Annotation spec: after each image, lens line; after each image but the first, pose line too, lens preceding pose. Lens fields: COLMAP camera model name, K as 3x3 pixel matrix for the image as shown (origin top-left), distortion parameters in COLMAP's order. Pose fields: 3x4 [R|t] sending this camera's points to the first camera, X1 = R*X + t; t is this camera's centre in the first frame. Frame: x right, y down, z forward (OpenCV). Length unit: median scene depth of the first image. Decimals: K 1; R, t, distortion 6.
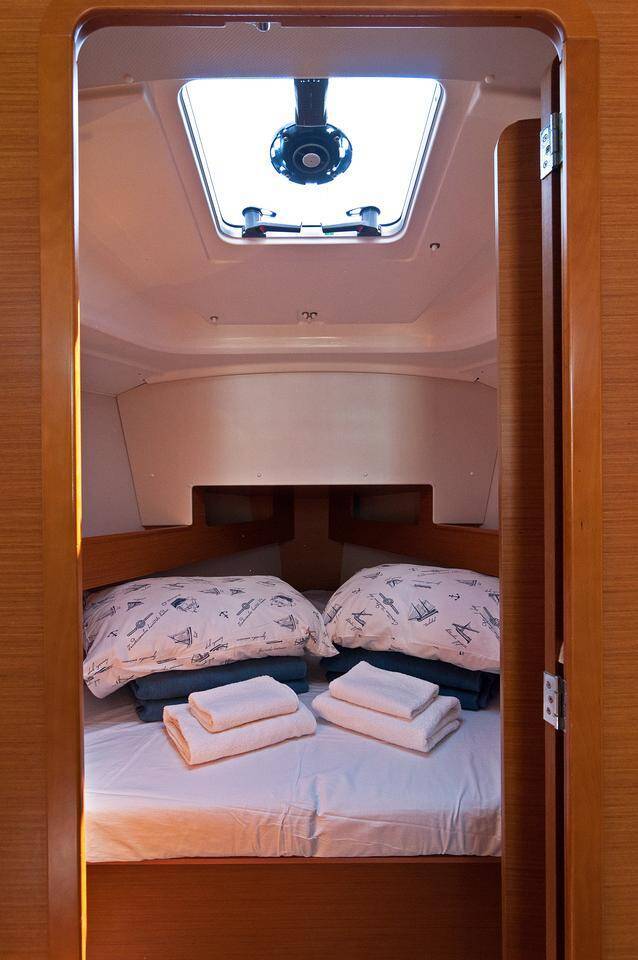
lens RADIAL K [[495.0, 0, 296.5], [0, 495.0, 515.9], [0, 0, 1]] dist [0.004295, -0.001021]
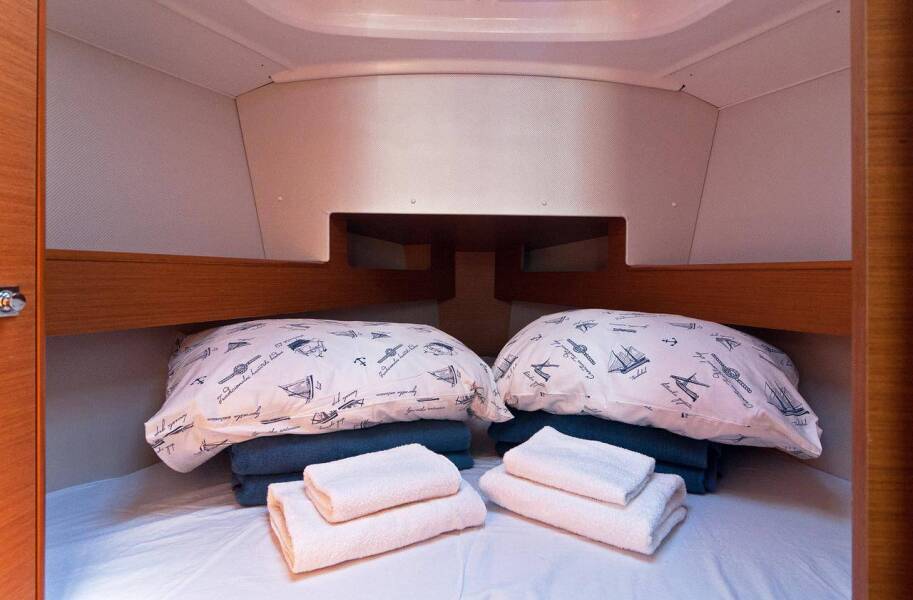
lens RADIAL K [[495.0, 0, 459.5], [0, 495.0, 297.1], [0, 0, 1]] dist [0.002470, -0.000154]
pose [[0.999917, 0.010648, 0.007188, -0.005172], [-0.010587, 0.999908, -0.008461, 0.111916], [-0.007277, 0.008384, 0.999938, 0.269055]]
